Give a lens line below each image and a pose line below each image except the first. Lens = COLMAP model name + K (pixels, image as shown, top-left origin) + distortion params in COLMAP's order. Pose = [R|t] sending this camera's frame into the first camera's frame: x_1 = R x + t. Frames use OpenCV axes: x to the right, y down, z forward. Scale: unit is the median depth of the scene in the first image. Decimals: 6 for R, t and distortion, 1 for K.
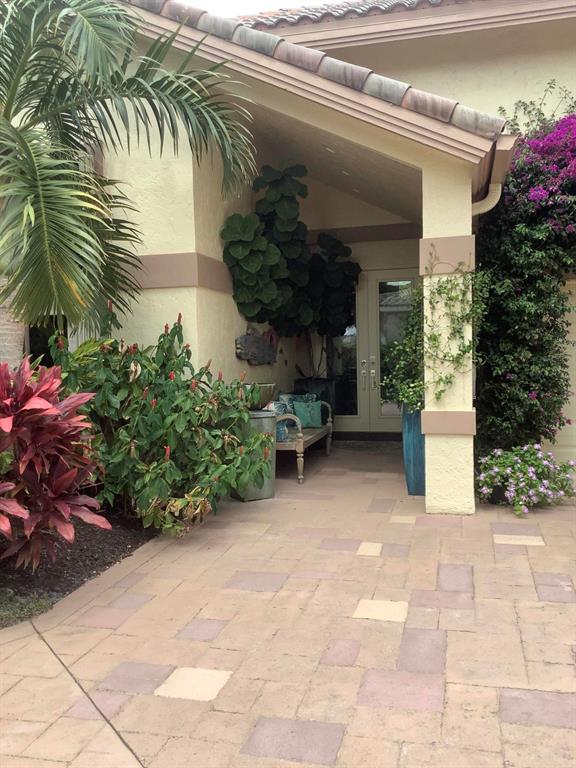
lens RADIAL K [[697.0, 0, 288.0], [0, 697.0, 384.0], [0, 0, 1]] dist [0.125764, -0.275720]
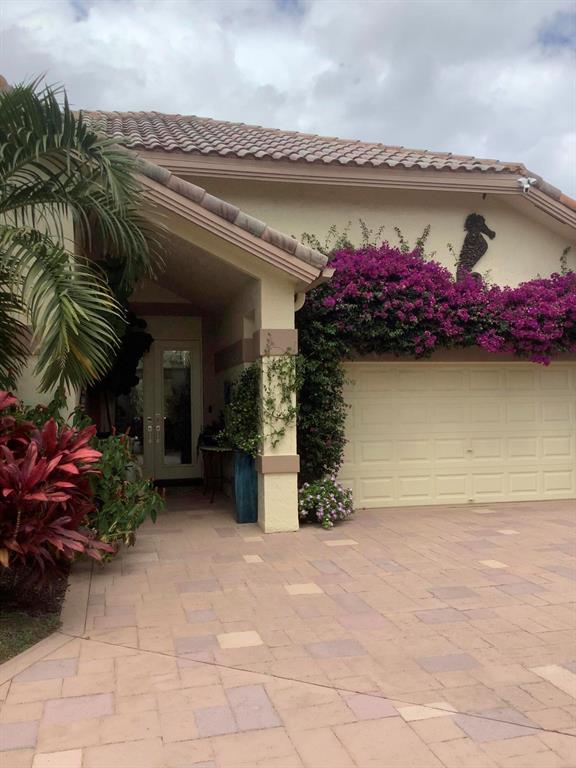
lens RADIAL K [[697.0, 0, 288.0], [0, 697.0, 384.0], [0, 0, 1]] dist [0.125764, -0.275720]
pose [[0.878124, 0.020641, 0.477988, -0.413875], [0.017139, 0.997071, -0.074543, 0.001807], [-0.478126, 0.073650, 0.875198, -0.205327]]
